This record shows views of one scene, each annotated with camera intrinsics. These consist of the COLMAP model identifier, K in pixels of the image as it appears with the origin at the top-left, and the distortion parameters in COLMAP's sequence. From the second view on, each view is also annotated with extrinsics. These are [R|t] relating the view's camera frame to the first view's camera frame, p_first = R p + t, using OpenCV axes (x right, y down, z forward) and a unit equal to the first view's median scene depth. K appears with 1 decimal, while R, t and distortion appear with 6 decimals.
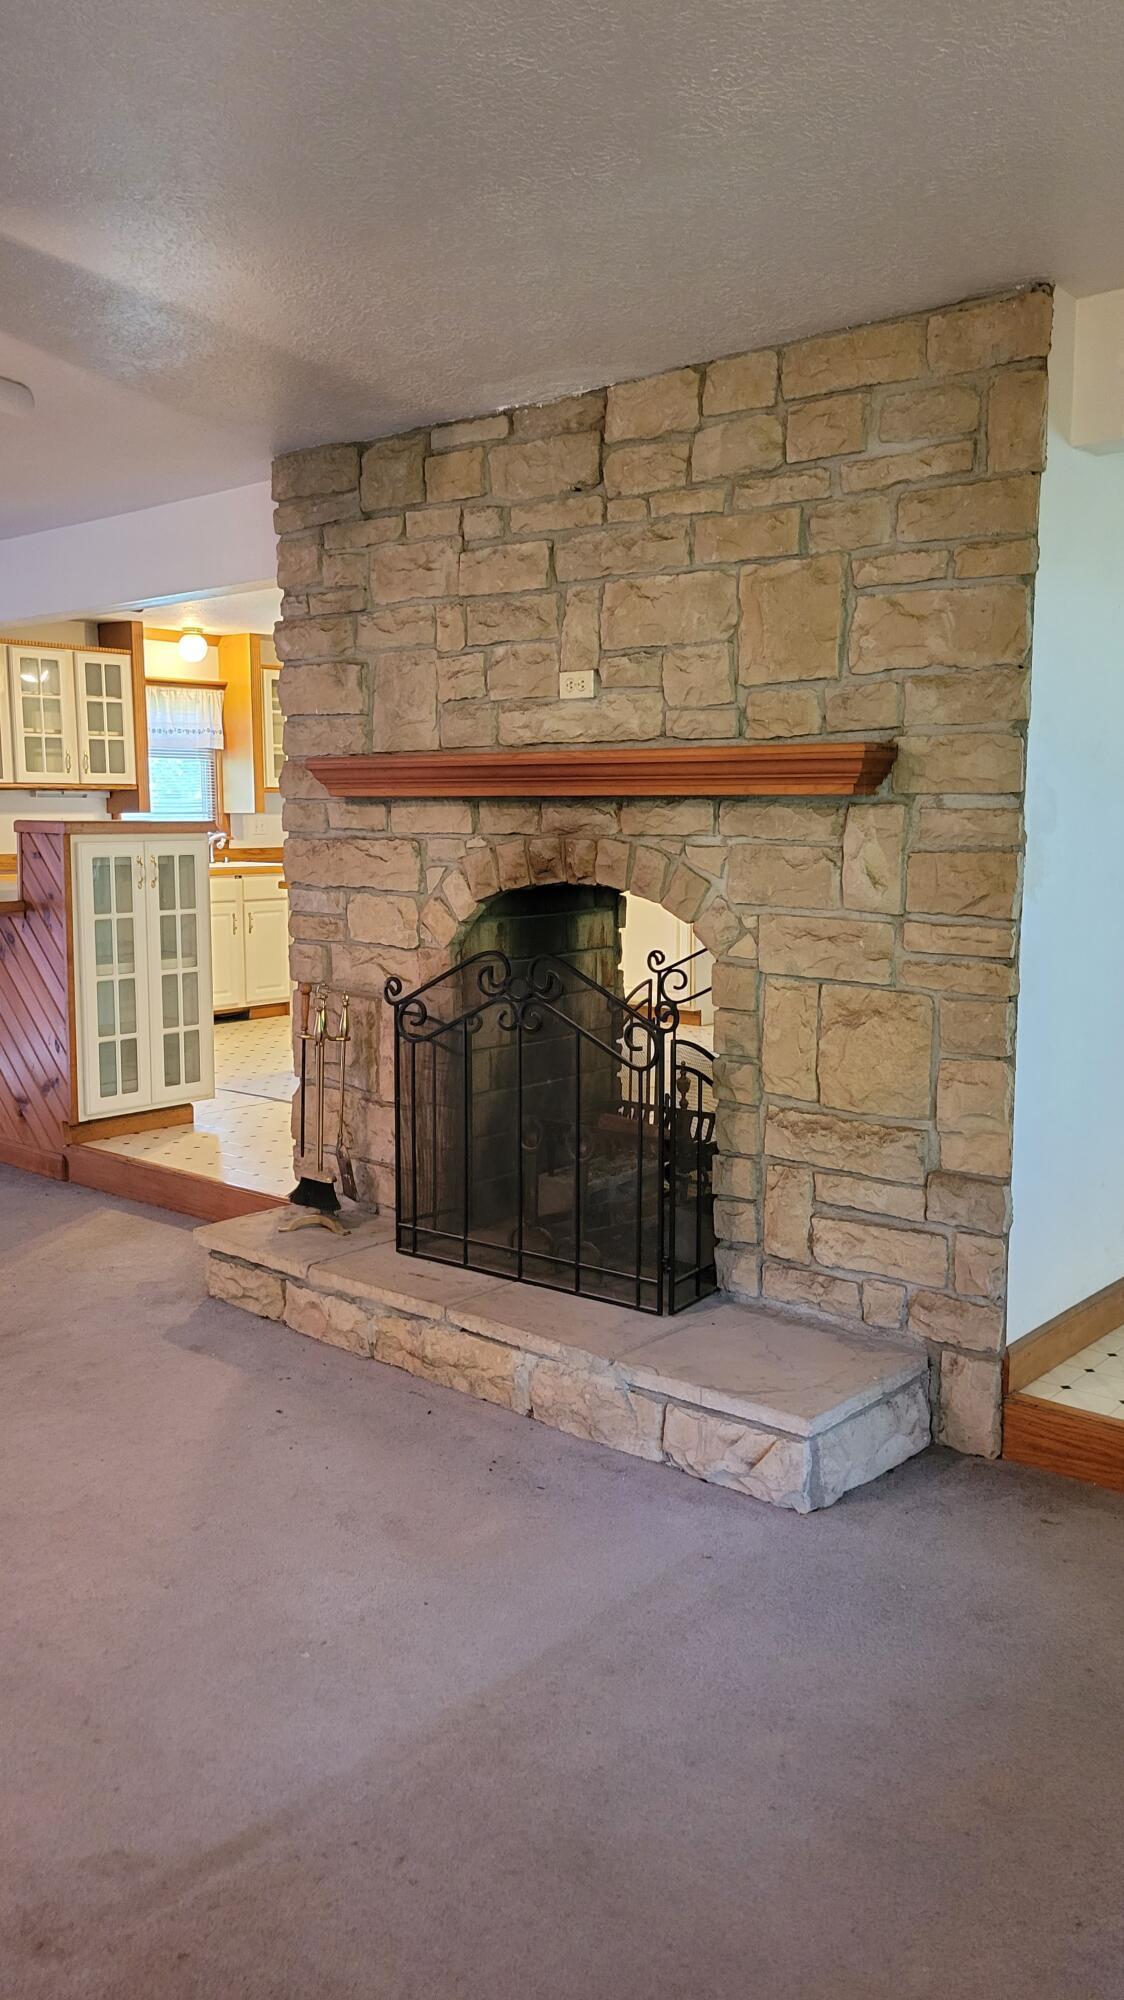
lens RADIAL K [[1535.8, 0, 569.8], [0, 1535.8, 995.8], [0, 0, 1]] dist [0.046868, 0.001121]
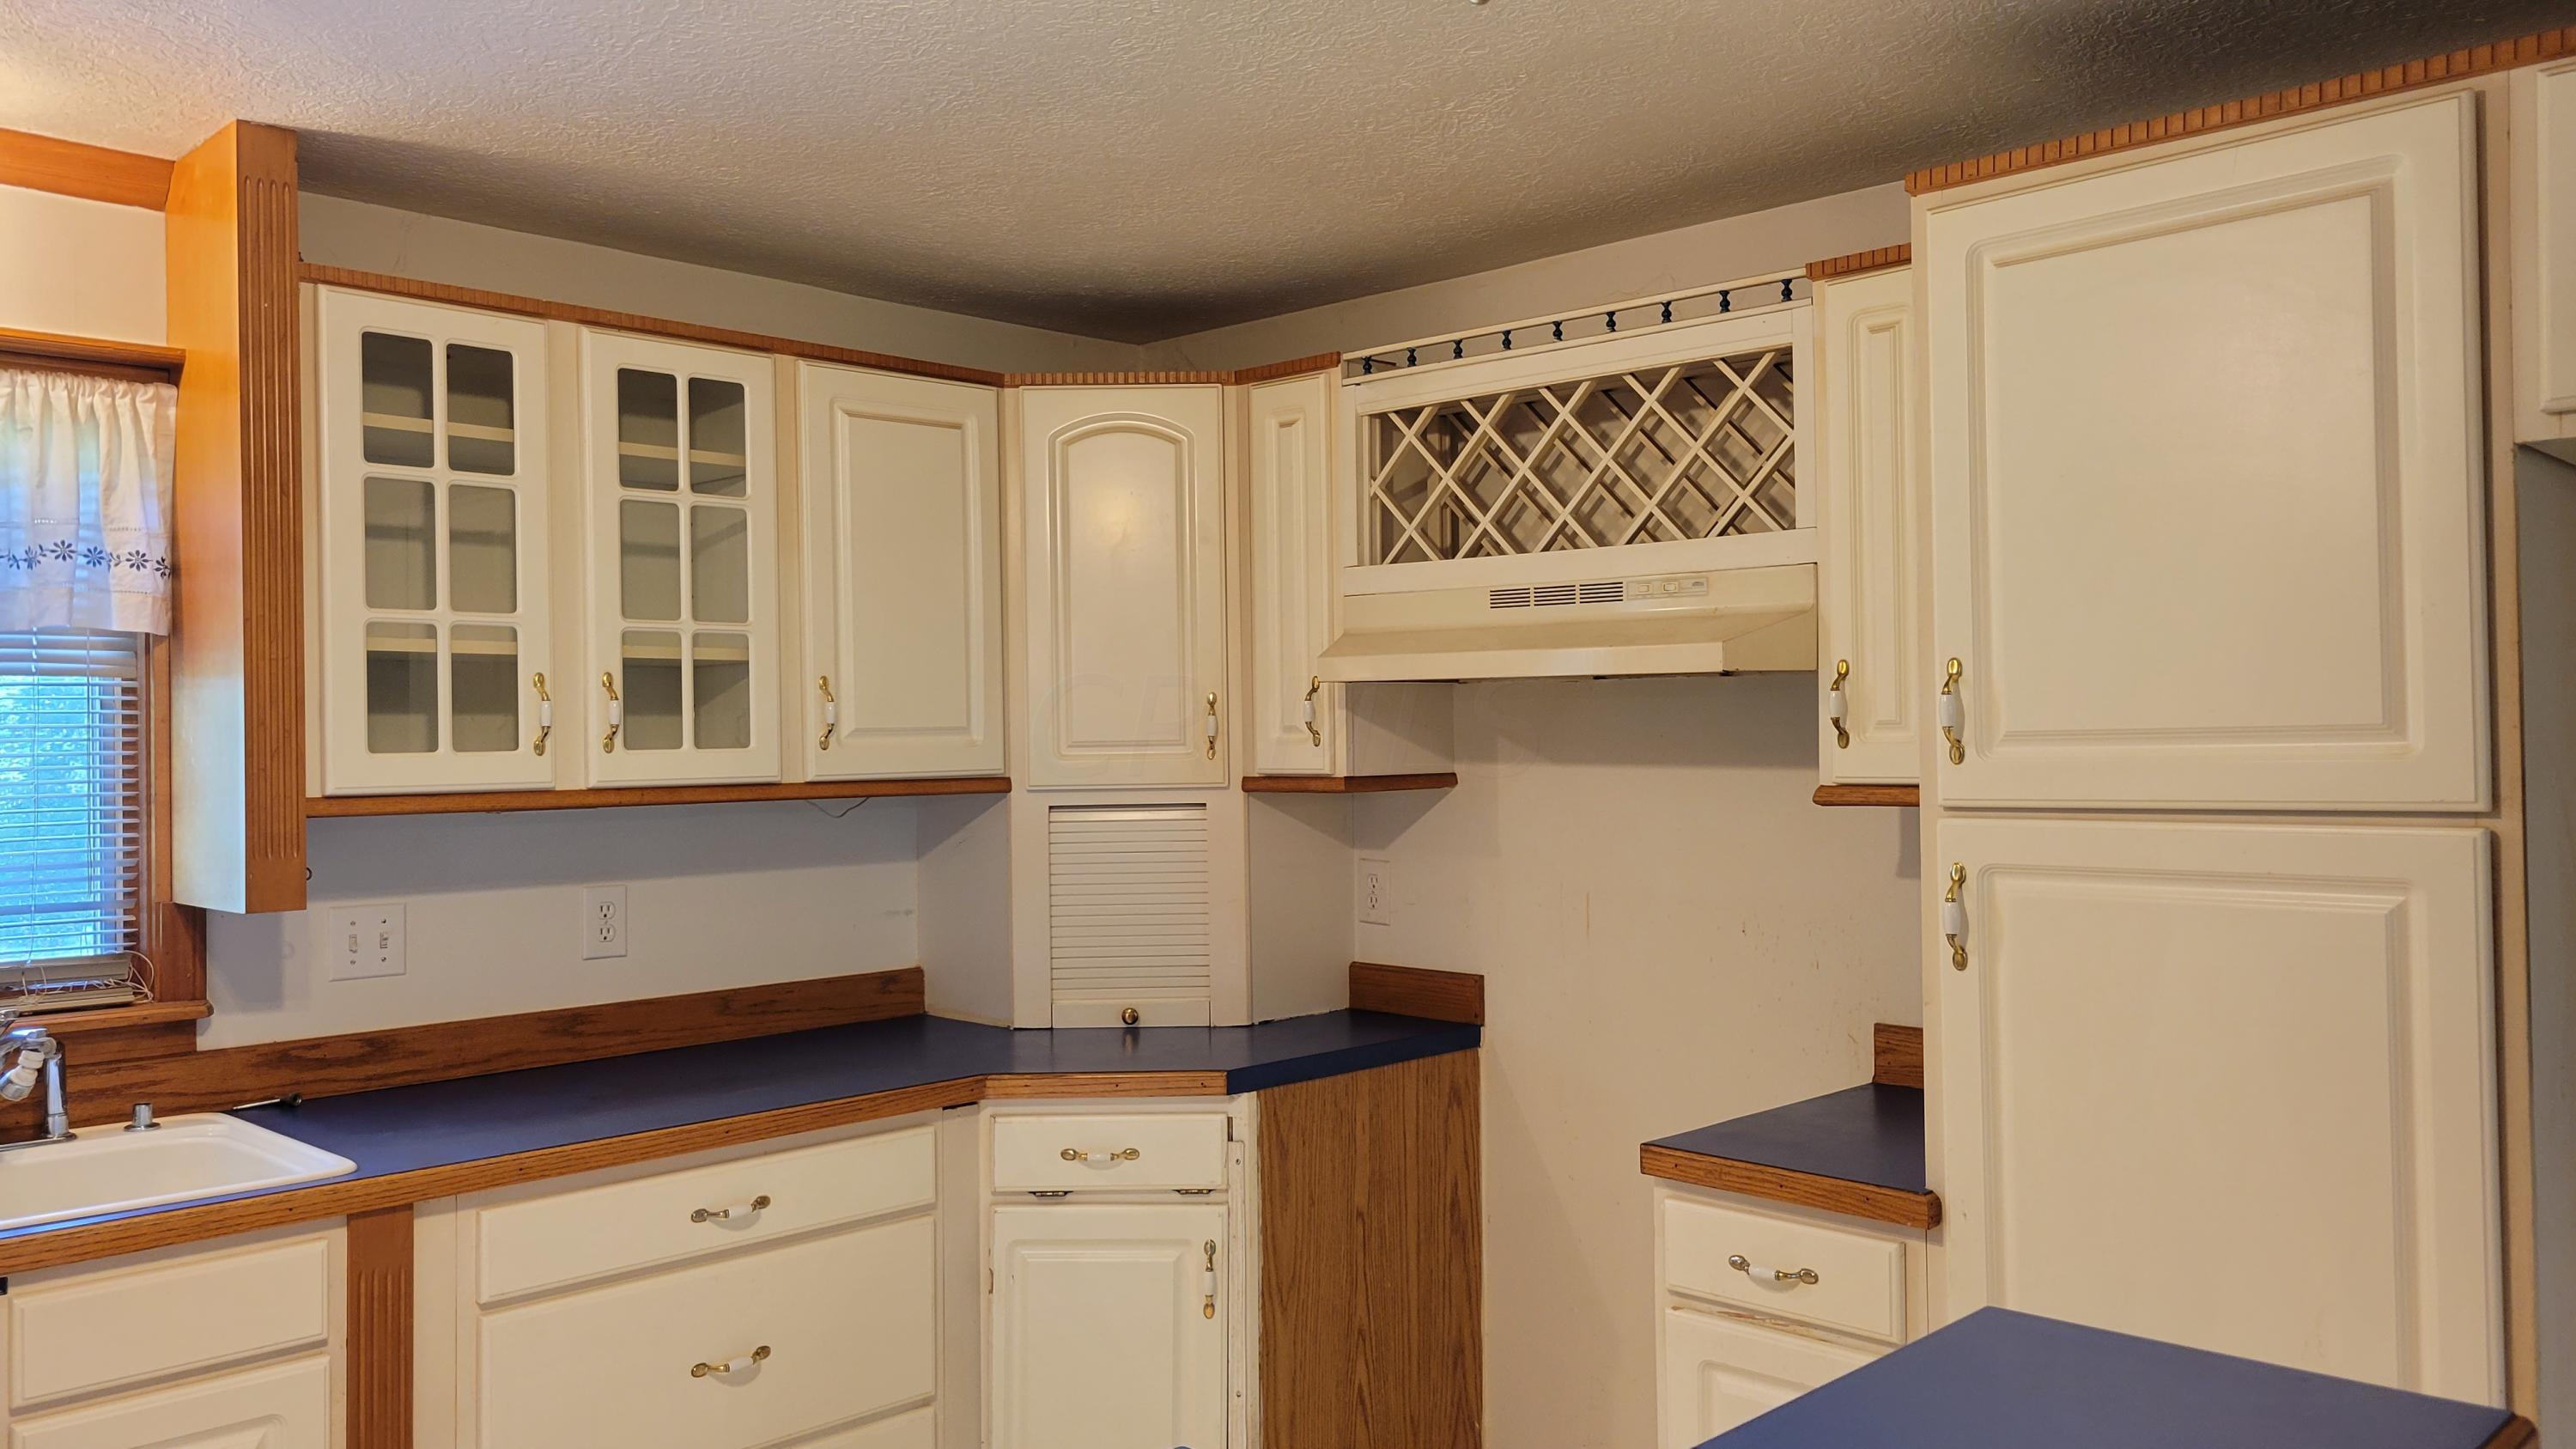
lens RADIAL K [[1953.3, 0, 1280.2], [0, 1953.3, 733.3], [0, 0, 1]] dist [0.052361, -0.012809]
pose [[0.998111, -0.008279, -0.060869, -0.085223], [0.000653, 0.992251, -0.124245, -0.243711], [0.061426, 0.123971, 0.990383, 1.617995]]
